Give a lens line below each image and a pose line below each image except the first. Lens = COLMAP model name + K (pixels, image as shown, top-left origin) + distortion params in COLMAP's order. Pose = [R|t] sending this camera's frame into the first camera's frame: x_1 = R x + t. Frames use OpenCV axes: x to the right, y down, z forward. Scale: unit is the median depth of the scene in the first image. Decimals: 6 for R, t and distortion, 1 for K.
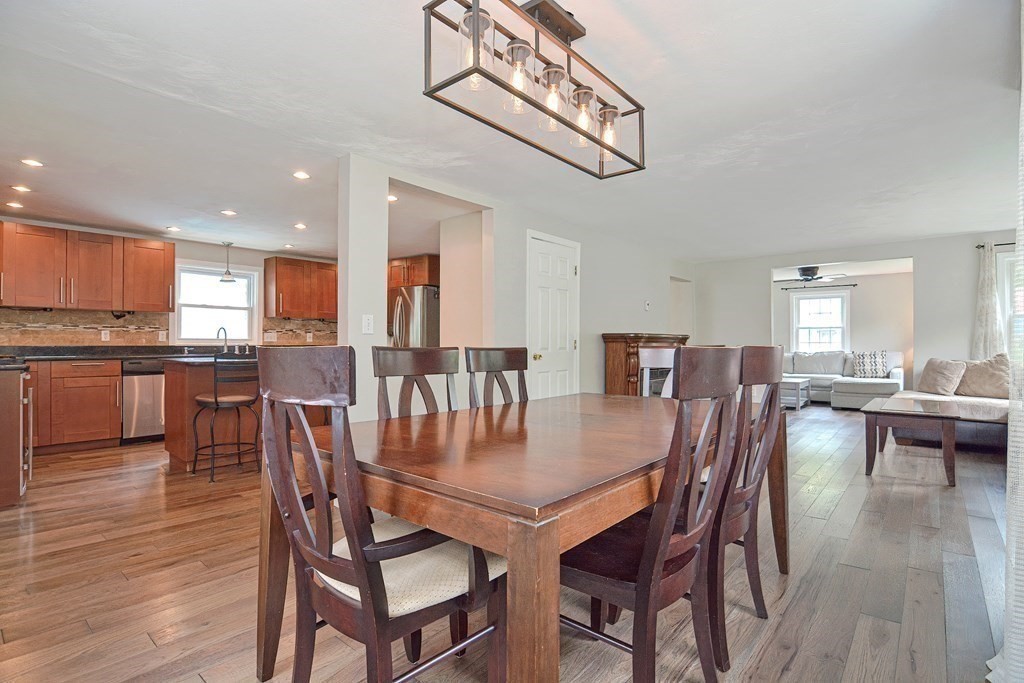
lens RADIAL K [[504.0, 0, 508.7], [0, 504.0, 338.7], [0, 0, 1]] dist [-0.029400, -0.000281]
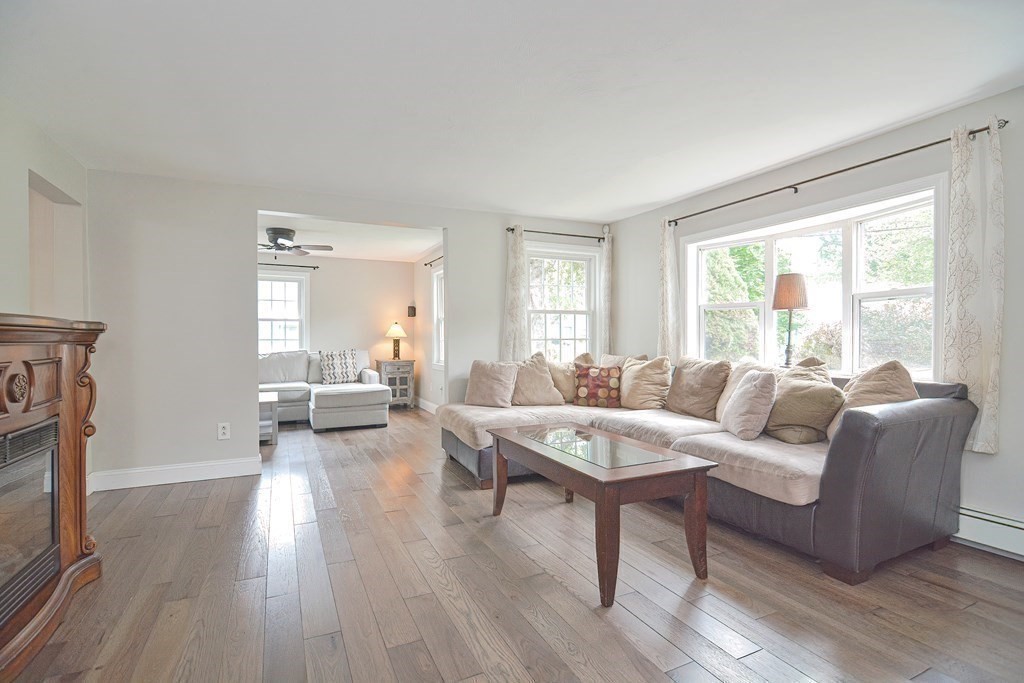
lens RADIAL K [[493.3, 0, 513.7], [0, 493.3, 341.4], [0, 0, 1]] dist [-0.003468, -0.012735]
pose [[0.402299, -0.007477, 0.915478, 0.153243], [-0.005976, 0.999924, 0.010793, 0.000802], [-0.915489, -0.009813, 0.402224, 0.597868]]
